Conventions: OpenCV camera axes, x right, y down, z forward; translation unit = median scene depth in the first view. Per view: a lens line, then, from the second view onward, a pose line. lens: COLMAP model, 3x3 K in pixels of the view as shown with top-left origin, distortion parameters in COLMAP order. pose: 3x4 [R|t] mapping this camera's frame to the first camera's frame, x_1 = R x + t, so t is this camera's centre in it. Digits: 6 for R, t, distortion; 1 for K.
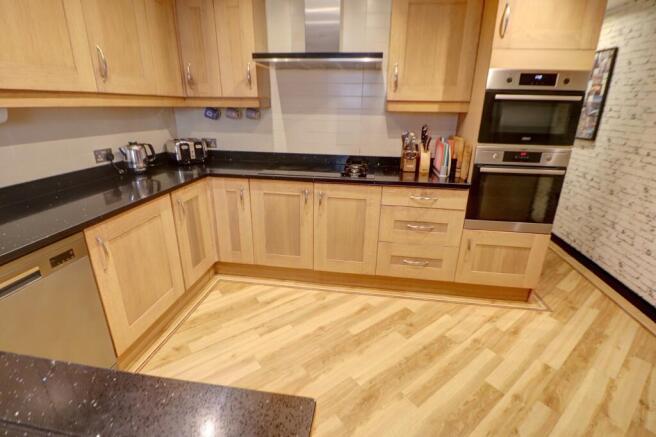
lens RADIAL K [[323.3, 0, 326.4], [0, 323.3, 218.1], [0, 0, 1]] dist [-0.021682, -0.000846]
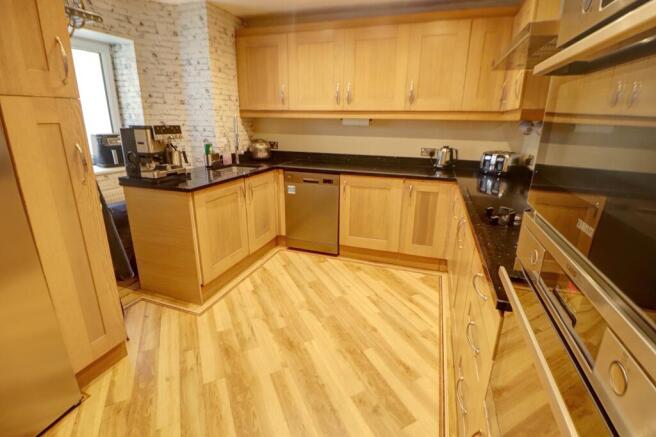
lens RADIAL K [[323.3, 0, 326.4], [0, 323.3, 218.1], [0, 0, 1]] dist [-0.021682, -0.000846]
pose [[-0.259250, 0.261563, -0.929717, 0.908566], [-0.330932, 0.880298, 0.339939, -0.275809], [0.907344, 0.395803, -0.141658, 0.890627]]
